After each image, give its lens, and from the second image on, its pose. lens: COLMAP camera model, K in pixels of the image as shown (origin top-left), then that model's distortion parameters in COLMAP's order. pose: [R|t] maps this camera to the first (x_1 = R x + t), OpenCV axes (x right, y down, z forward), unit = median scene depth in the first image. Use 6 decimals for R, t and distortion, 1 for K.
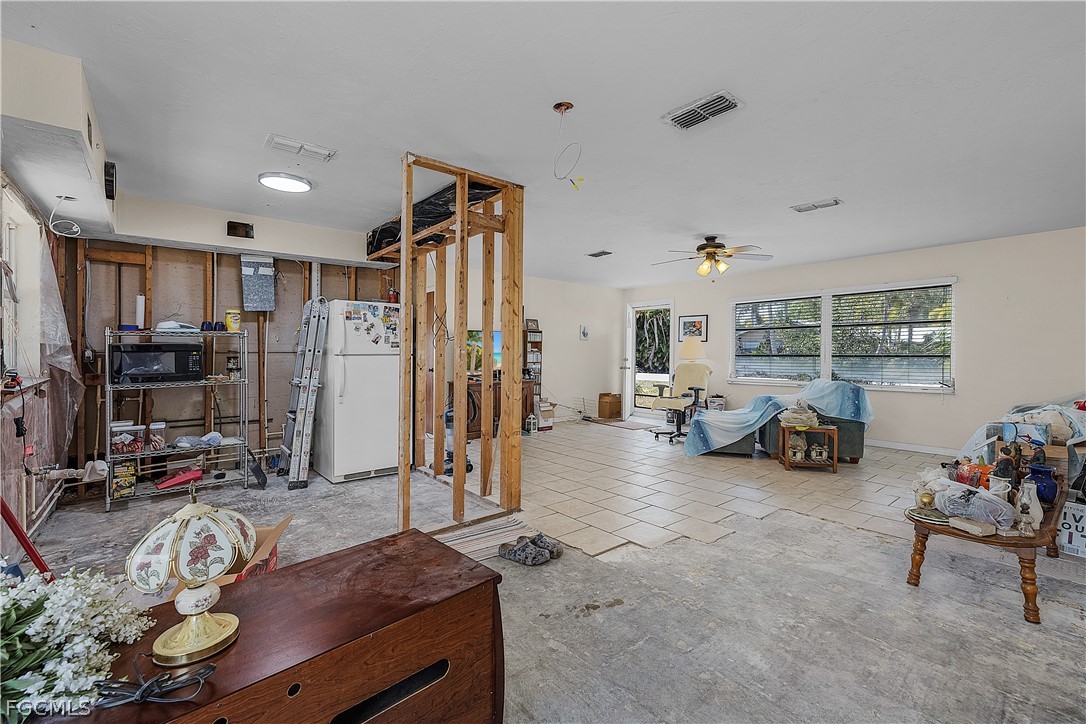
lens RADIAL K [[472.2, 0, 538.5], [0, 472.2, 358.6], [0, 0, 1]] dist [0.000031, 0.000040]
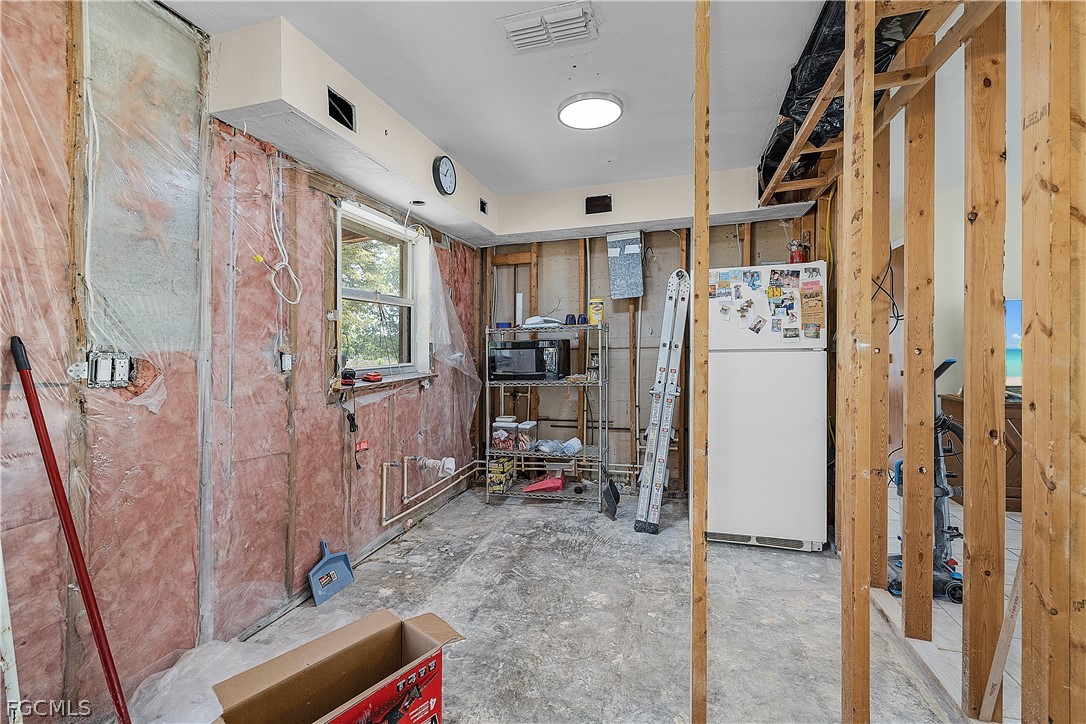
lens RADIAL K [[465.6, 0, 542.8], [0, 465.6, 347.7], [0, 0, 1]] dist [0.000746, 0.000288]
pose [[0.564917, -0.008960, -0.825099, 0.002148], [0.002750, 0.999956, -0.008976, -0.007166], [0.825143, 0.002802, 0.564917, 0.446736]]
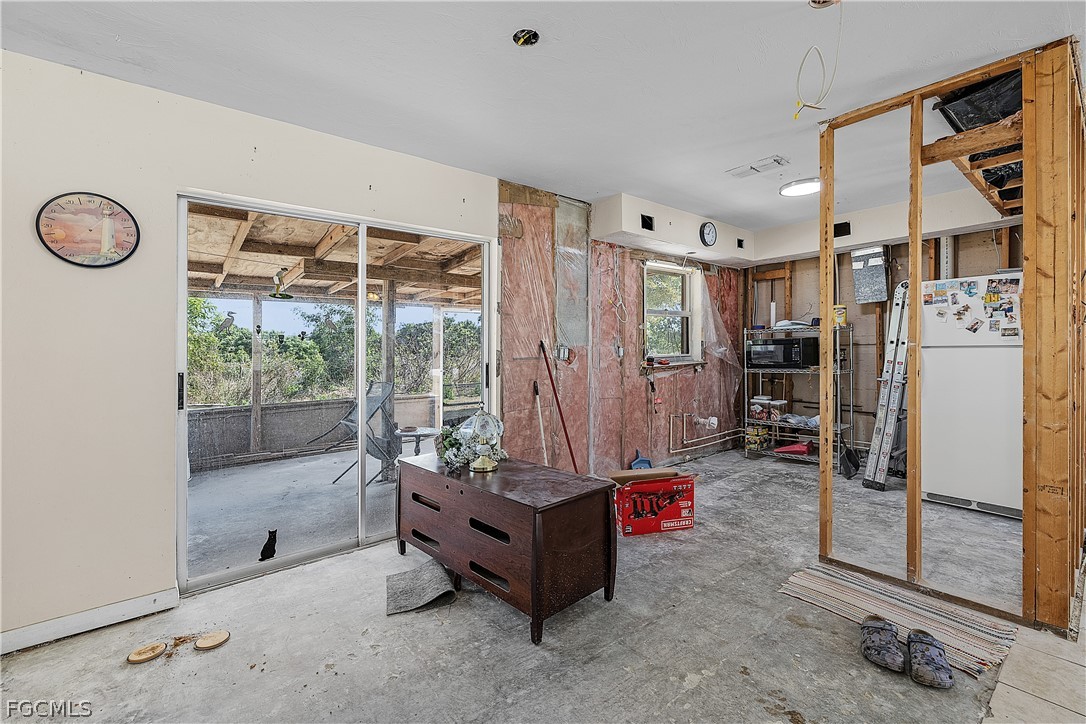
lens RADIAL K [[462.0, 0, 534.3], [0, 462.0, 337.8], [0, 0, 1]] dist [0.000666, 0.000002]
pose [[-0.027250, -0.020197, -0.999425, 0.431413], [-0.002268, 0.999795, -0.020142, -0.006202], [0.999626, 0.001718, -0.027290, 0.341840]]
